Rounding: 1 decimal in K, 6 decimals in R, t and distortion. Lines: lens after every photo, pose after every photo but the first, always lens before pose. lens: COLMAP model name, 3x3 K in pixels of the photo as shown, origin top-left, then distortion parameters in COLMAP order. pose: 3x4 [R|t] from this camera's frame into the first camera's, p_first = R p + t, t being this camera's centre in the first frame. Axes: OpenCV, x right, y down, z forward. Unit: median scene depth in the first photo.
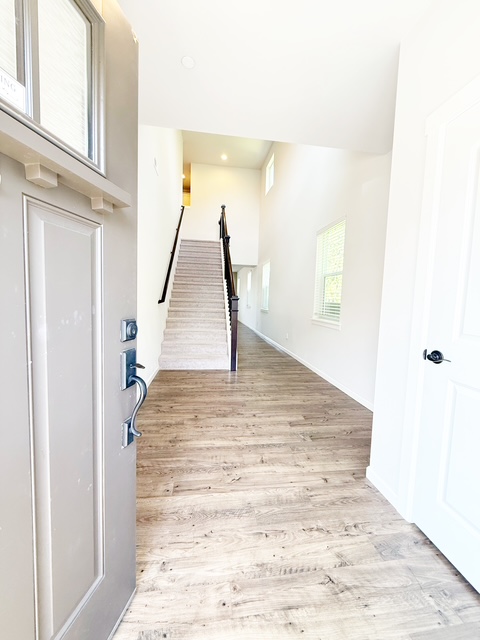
lens RADIAL K [[254.8, 0, 245.2], [0, 254.8, 320.7], [0, 0, 1]] dist [0.001885, 0.000117]
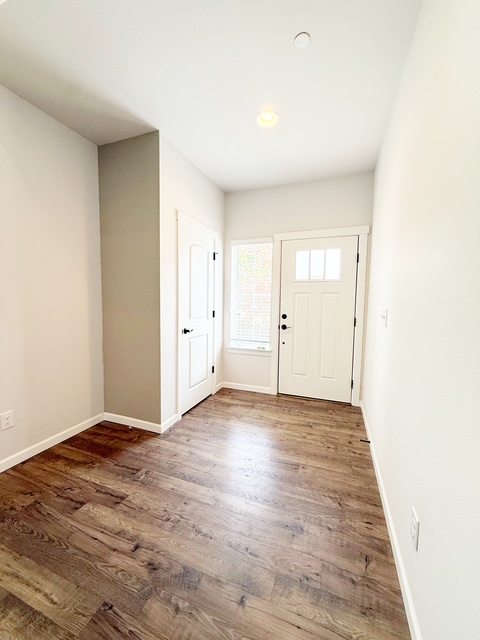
lens RADIAL K [[254.8, 0, 243.6], [0, 254.8, 318.6], [0, 0, 1]] dist [0.001885, 0.000117]
pose [[-0.874338, -0.081887, 0.478359, -0.384217], [-0.003007, 0.986558, 0.163387, -0.166884], [-0.485308, 0.141417, -0.862831, 1.389185]]
